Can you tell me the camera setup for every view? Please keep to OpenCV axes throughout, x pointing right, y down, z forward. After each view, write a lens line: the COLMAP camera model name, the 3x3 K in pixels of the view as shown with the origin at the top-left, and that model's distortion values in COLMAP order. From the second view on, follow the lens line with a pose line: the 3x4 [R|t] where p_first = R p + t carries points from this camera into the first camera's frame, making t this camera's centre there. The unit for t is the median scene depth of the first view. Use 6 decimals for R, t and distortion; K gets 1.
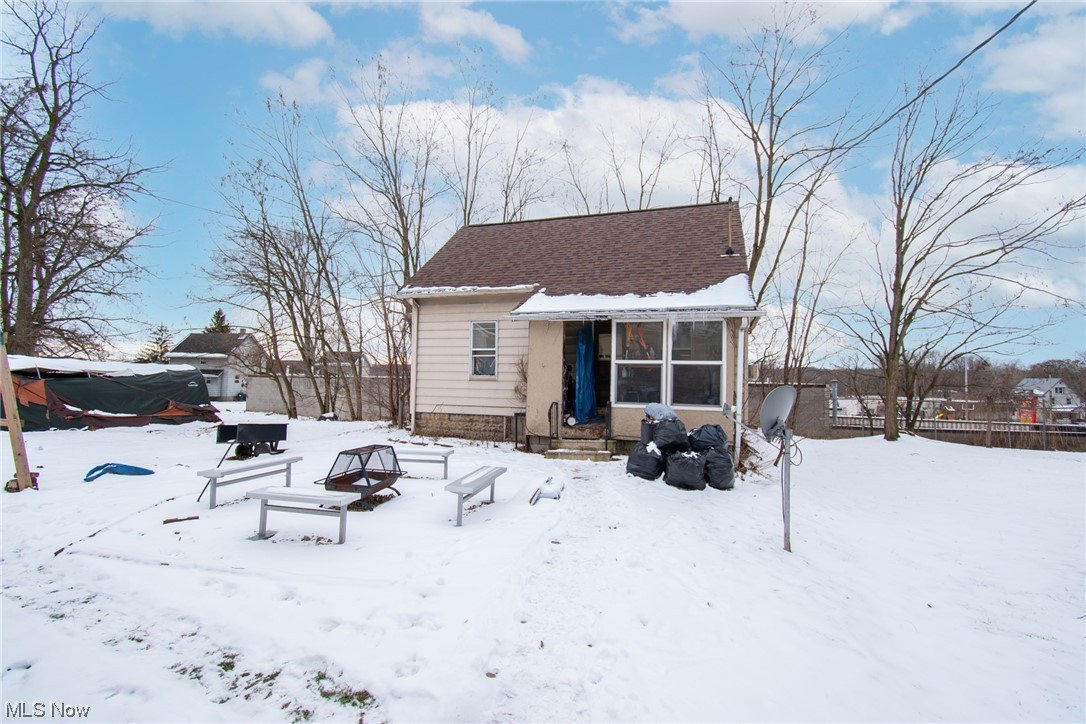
lens RADIAL K [[486.3, 0, 544.0], [0, 486.3, 359.6], [0, 0, 1]] dist [-0.001980, 0.001104]
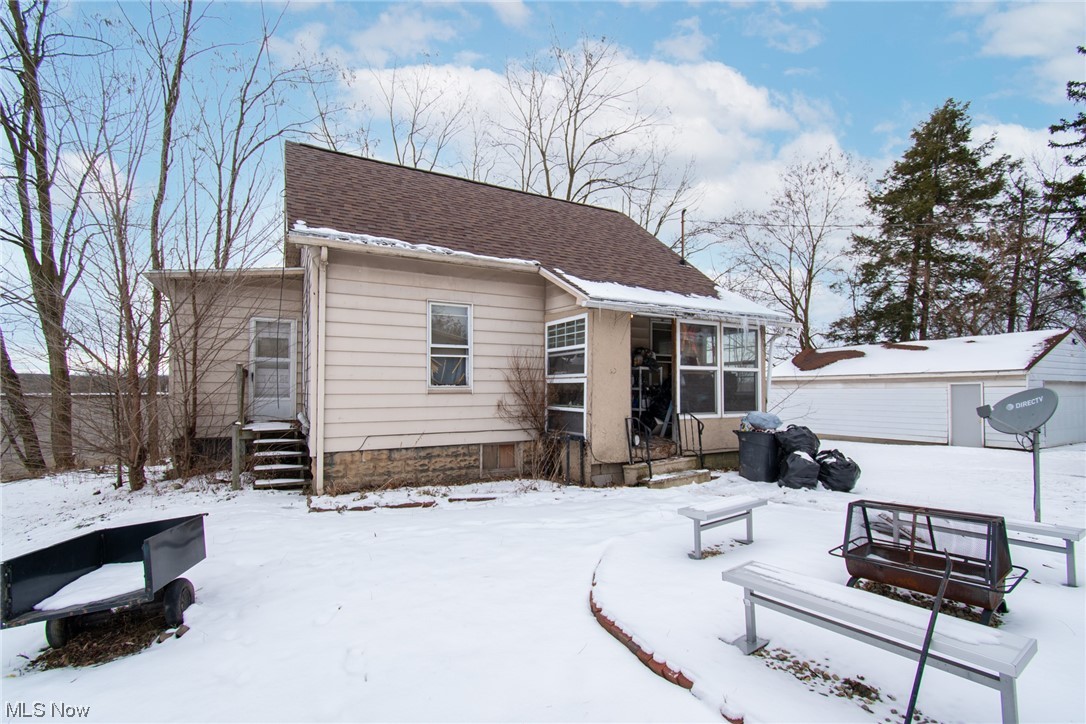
lens RADIAL K [[486.3, 0, 543.5], [0, 486.3, 373.3], [0, 0, 1]] dist [-0.001980, 0.001104]
pose [[0.683973, 0.011464, 0.729417, -0.521051], [-0.011776, 0.999920, -0.004674, 0.017531], [-0.729412, -0.005393, 0.684053, 0.457001]]
